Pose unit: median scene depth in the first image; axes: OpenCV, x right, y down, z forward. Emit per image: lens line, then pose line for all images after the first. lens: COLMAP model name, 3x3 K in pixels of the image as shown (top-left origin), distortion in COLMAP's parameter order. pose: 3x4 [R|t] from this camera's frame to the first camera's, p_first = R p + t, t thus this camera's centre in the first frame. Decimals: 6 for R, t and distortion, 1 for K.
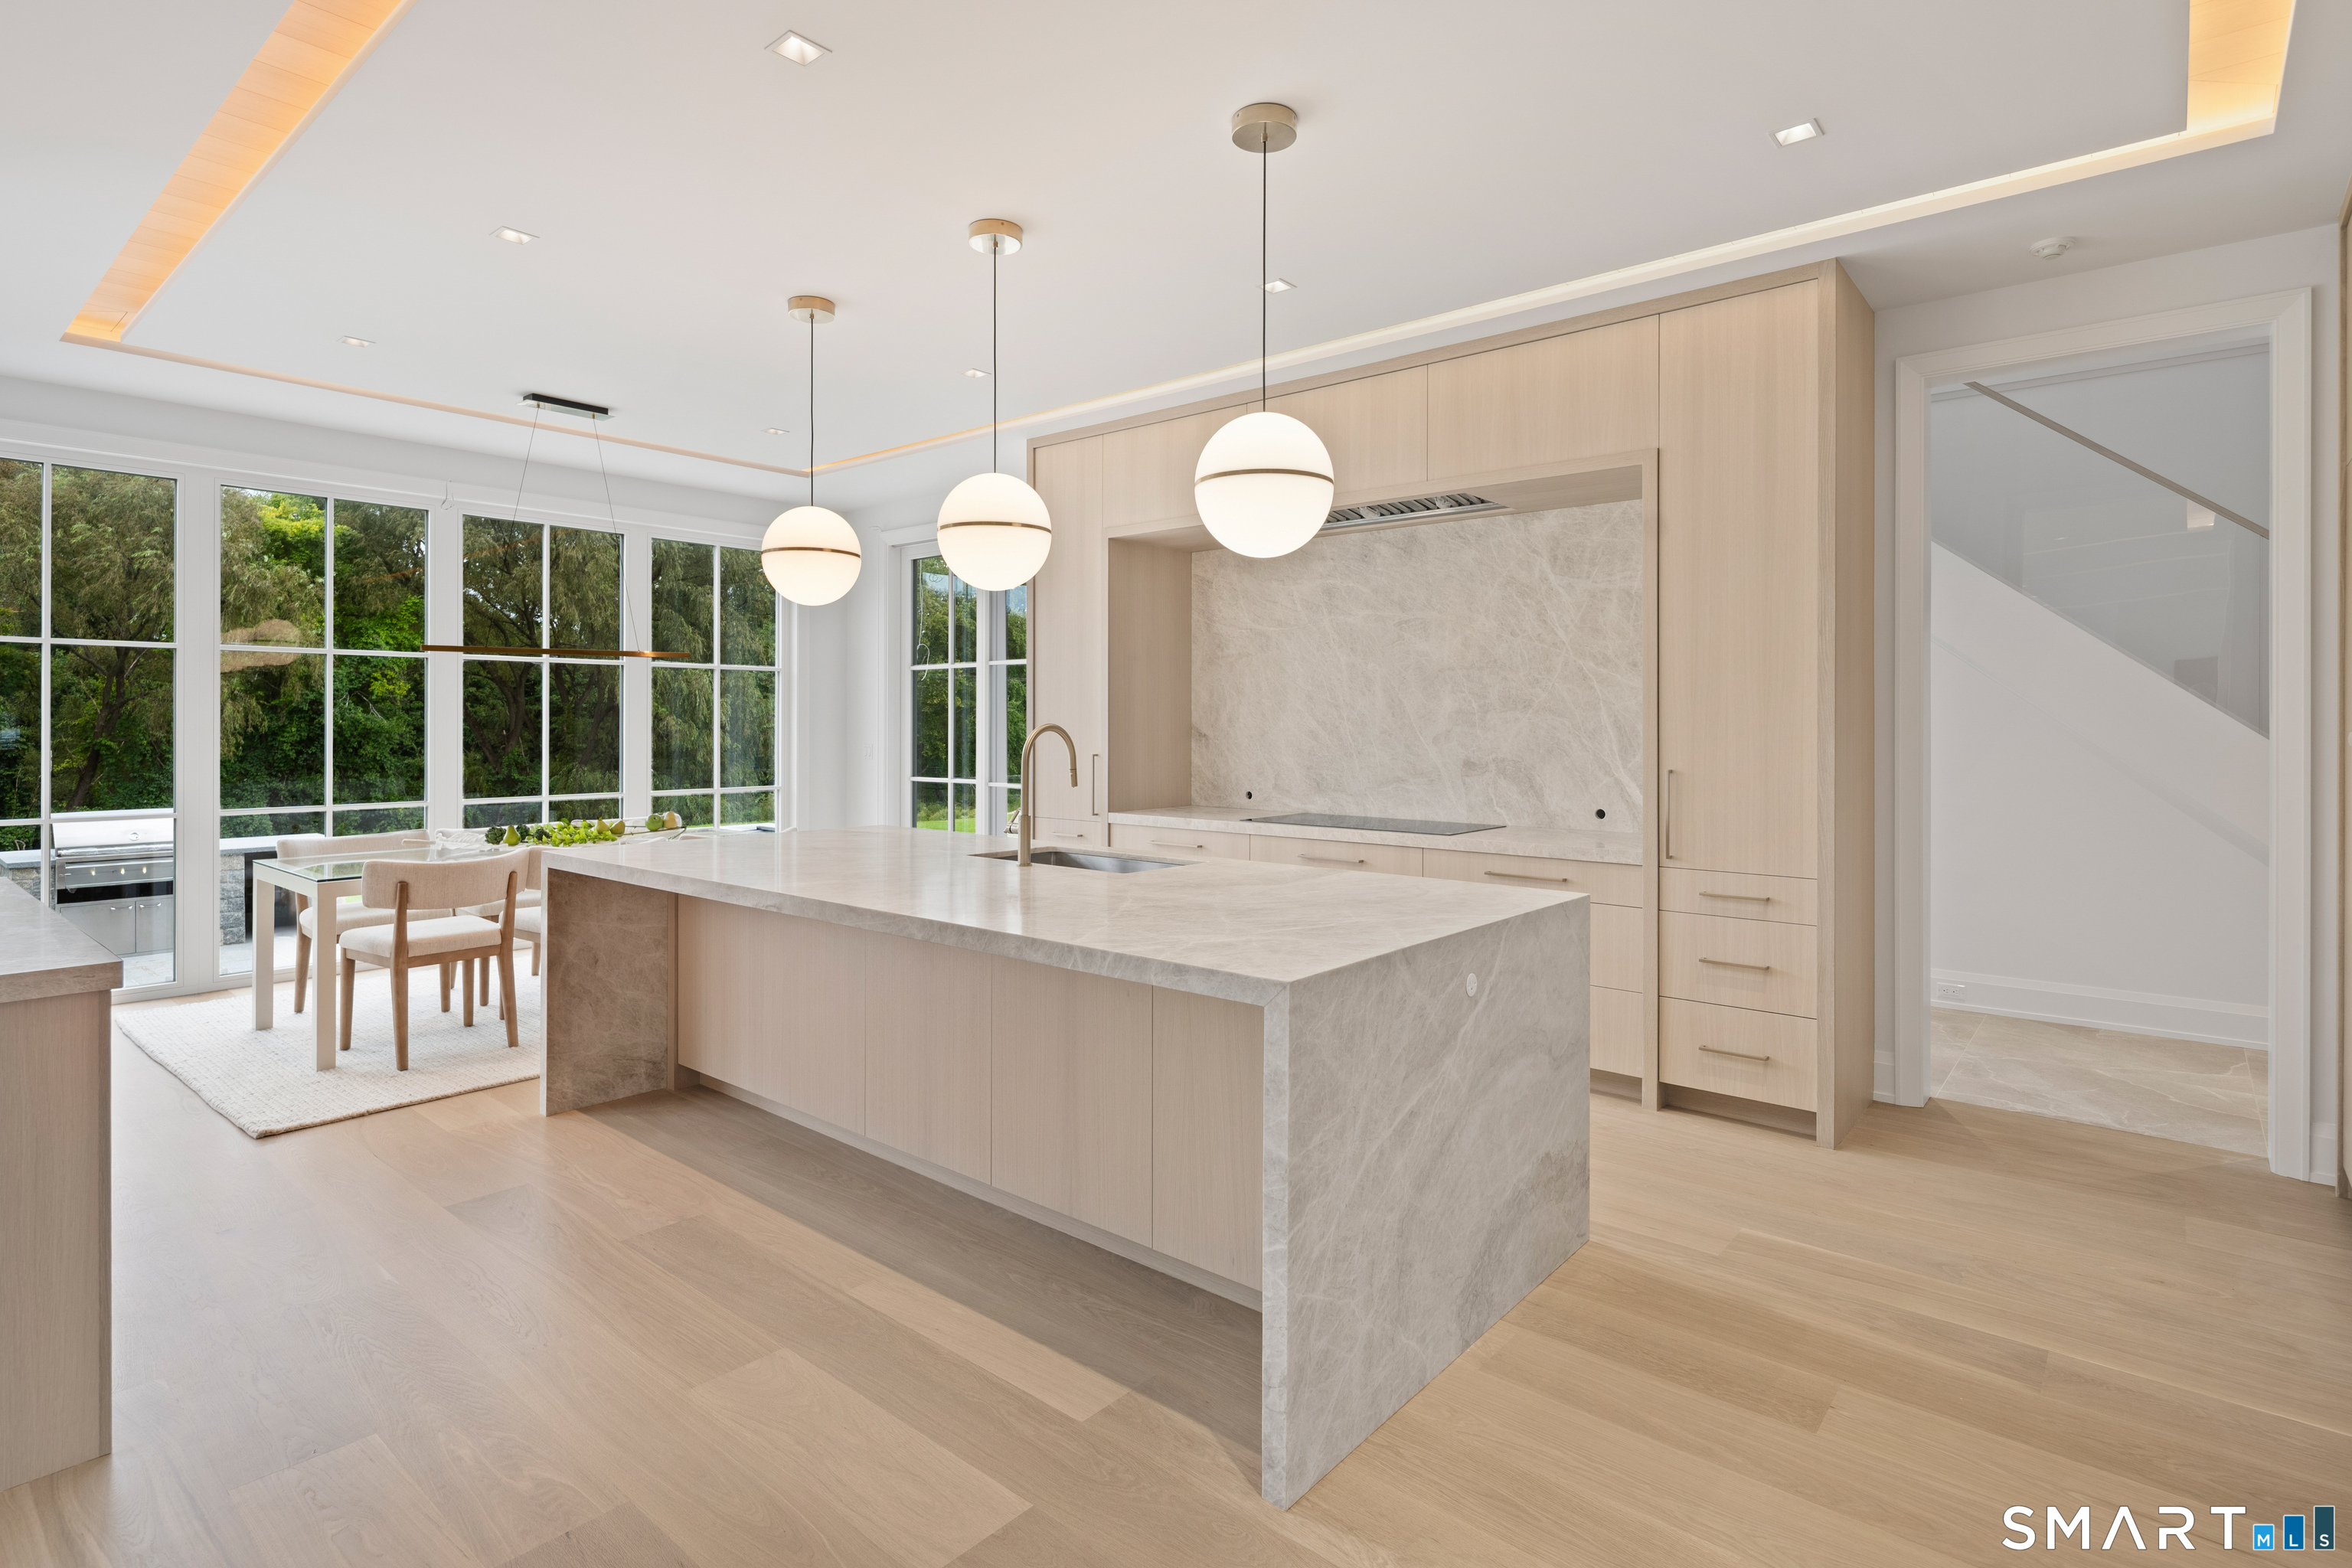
lens RADIAL K [[1160.4, 0, 1174.0], [0, 1160.4, 722.1], [0, 0, 1]] dist [-0.001346, -0.000252]
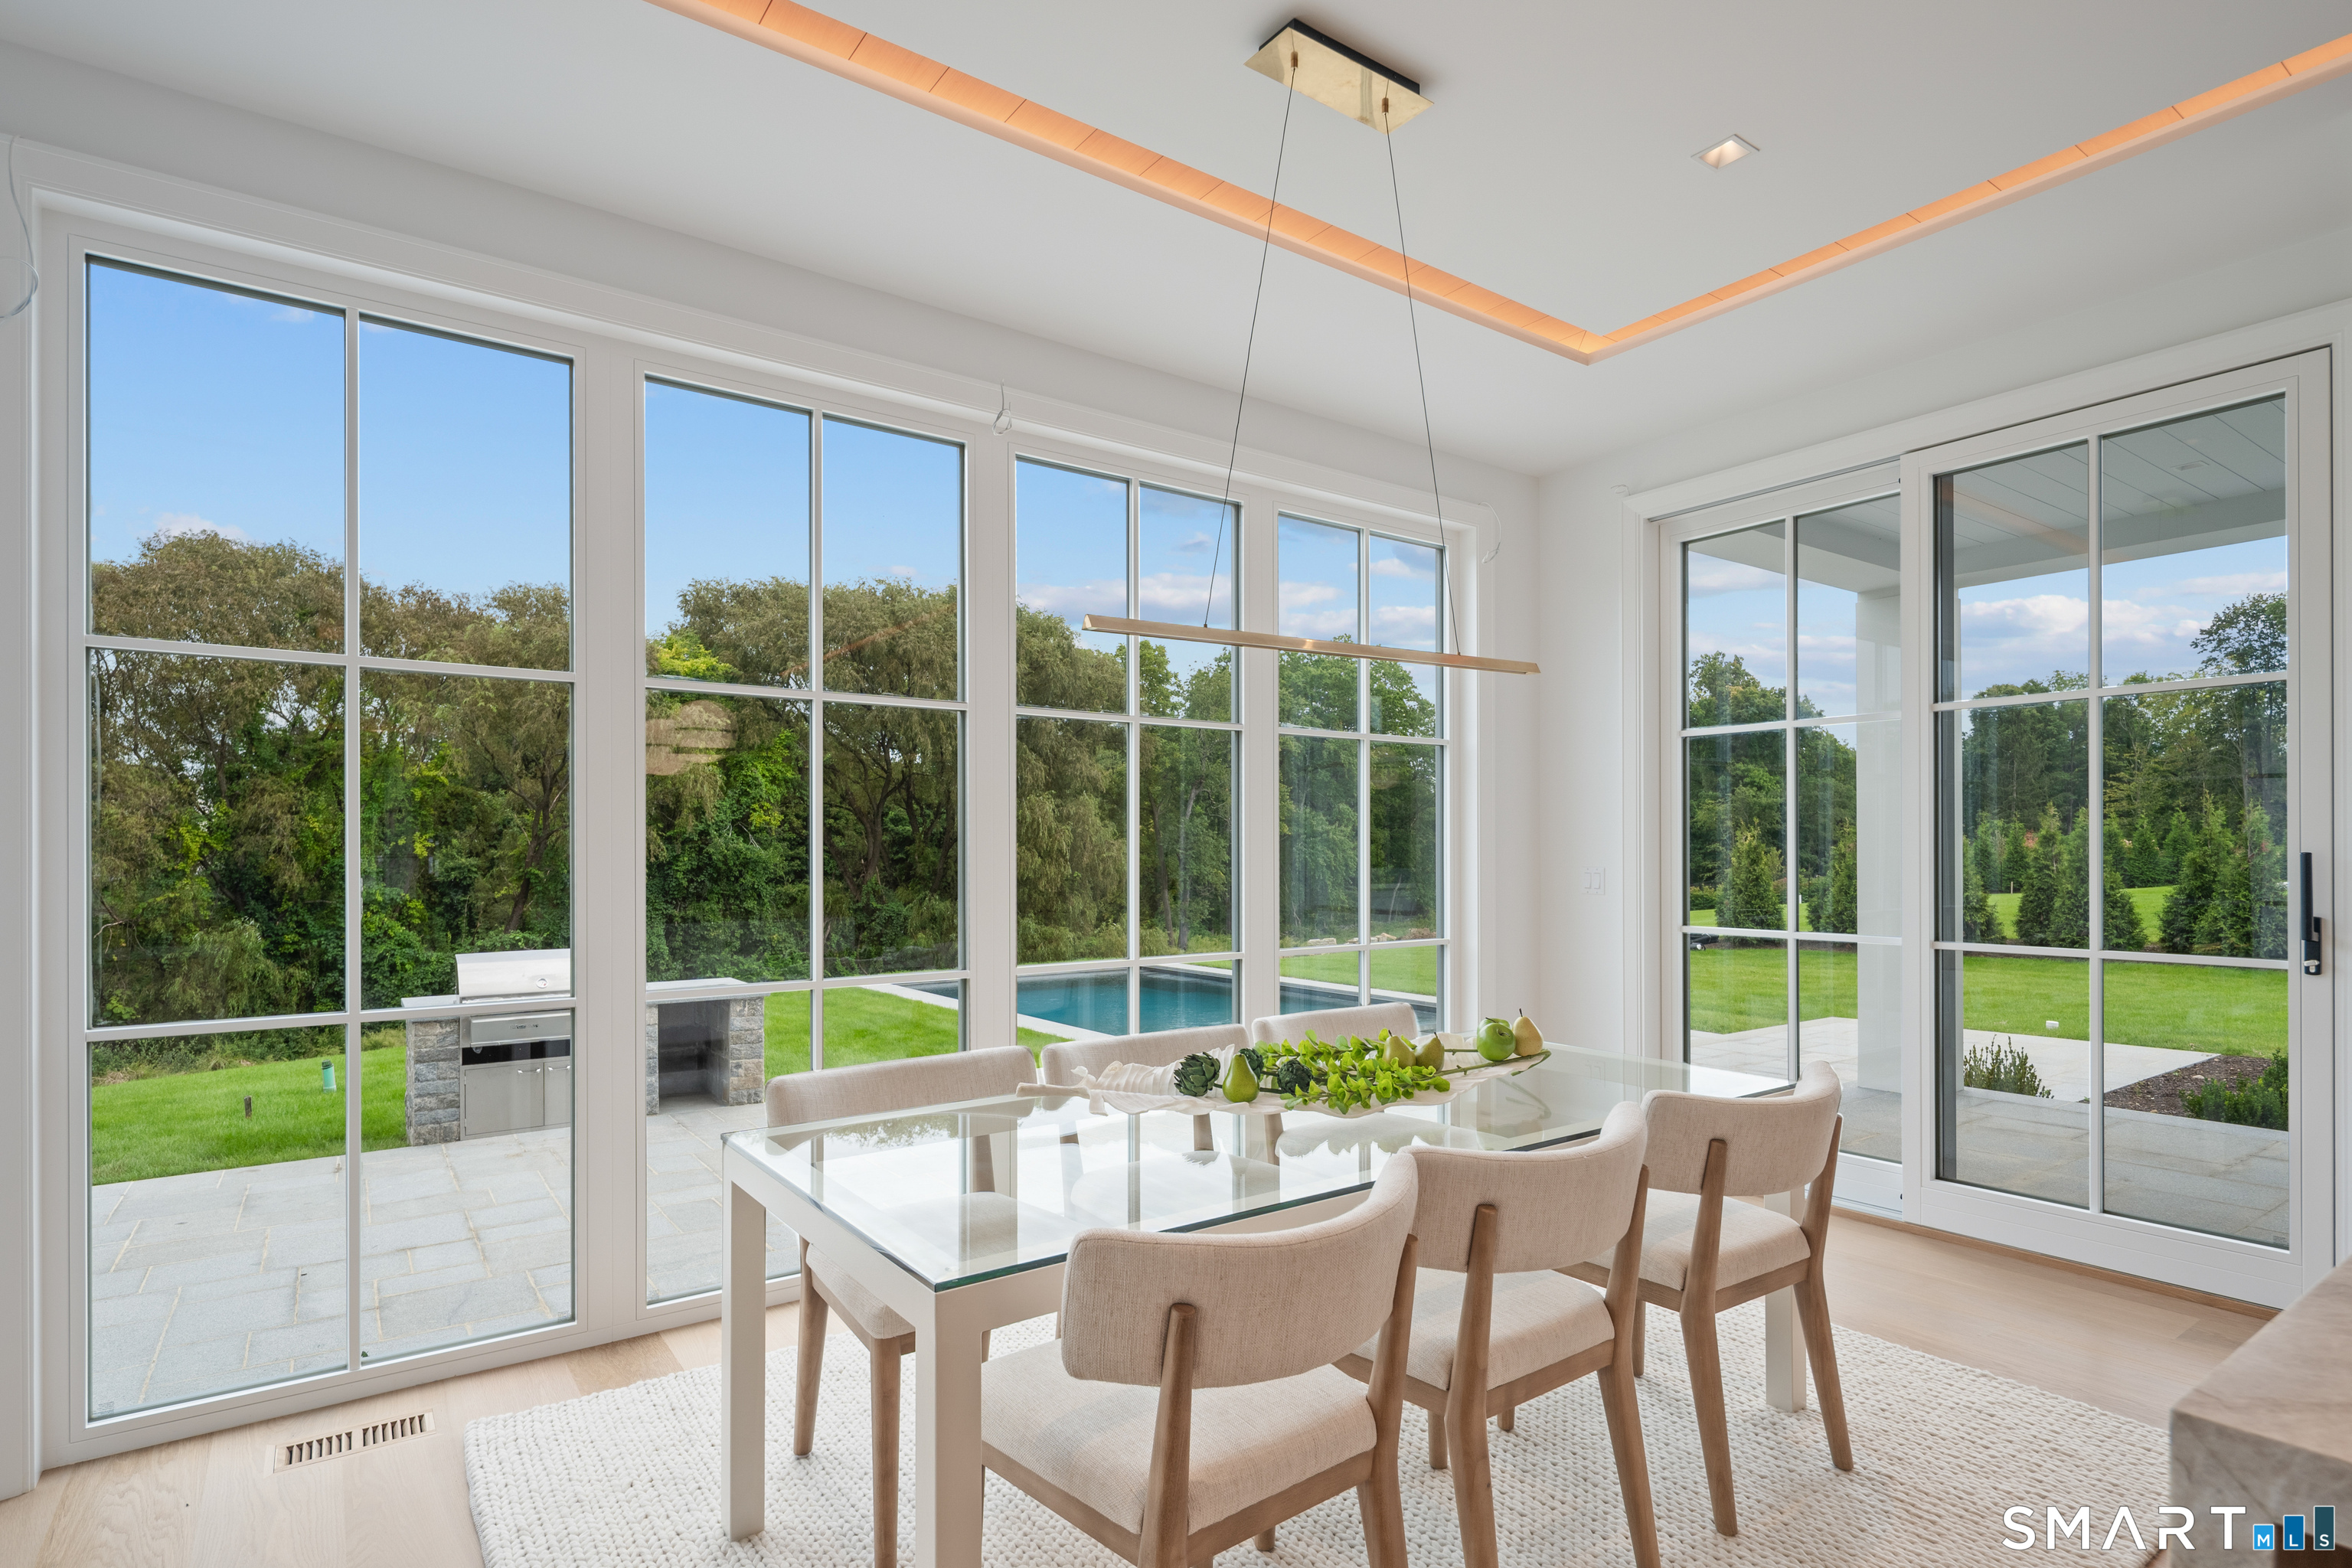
lens RADIAL K [[1161.0, 0, 1181.3], [0, 1161.0, 853.4], [0, 0, 1]] dist [0.001084, 0.000029]
pose [[0.971075, -0.004297, -0.238734, -0.105158], [0.004636, 0.999989, 0.000857, 0.003272], [0.238728, -0.001938, 0.971085, 0.124507]]
